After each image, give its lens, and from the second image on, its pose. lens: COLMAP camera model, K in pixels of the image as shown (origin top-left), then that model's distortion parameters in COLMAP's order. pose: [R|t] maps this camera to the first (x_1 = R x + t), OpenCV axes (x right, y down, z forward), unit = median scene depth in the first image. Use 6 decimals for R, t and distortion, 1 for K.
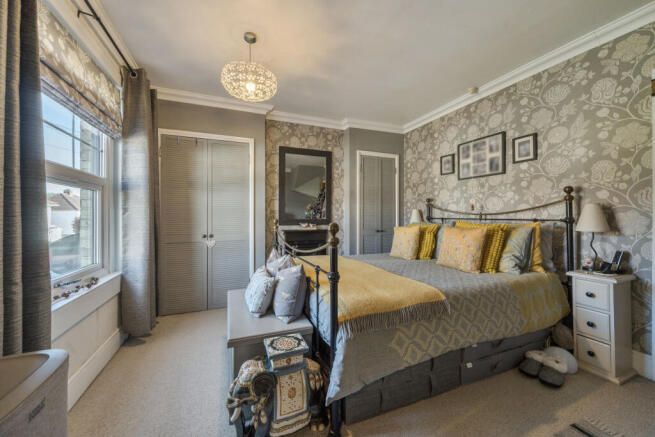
lens RADIAL K [[248.5, 0, 323.9], [0, 248.5, 214.1], [0, 0, 1]] dist [0.002968, 0.000072]
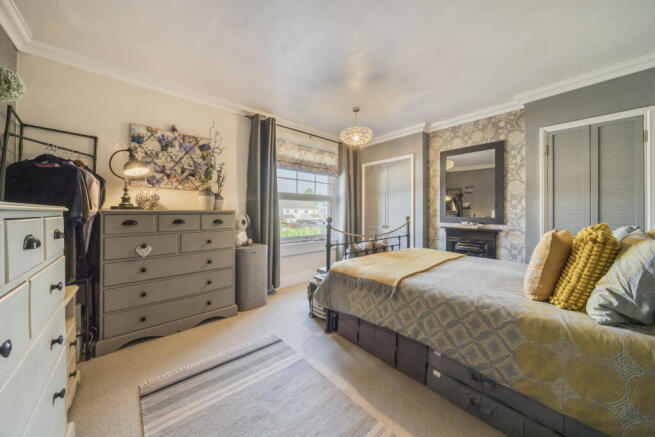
lens RADIAL K [[224.7, 0, 325.4], [0, 224.7, 213.8], [0, 0, 1]] dist [-0.000167, -0.000032]
pose [[0.355291, 0.006483, -0.934733, 0.574941], [0.004284, 0.999954, 0.008563, -0.003723], [0.934746, -0.007047, 0.355247, 0.145044]]
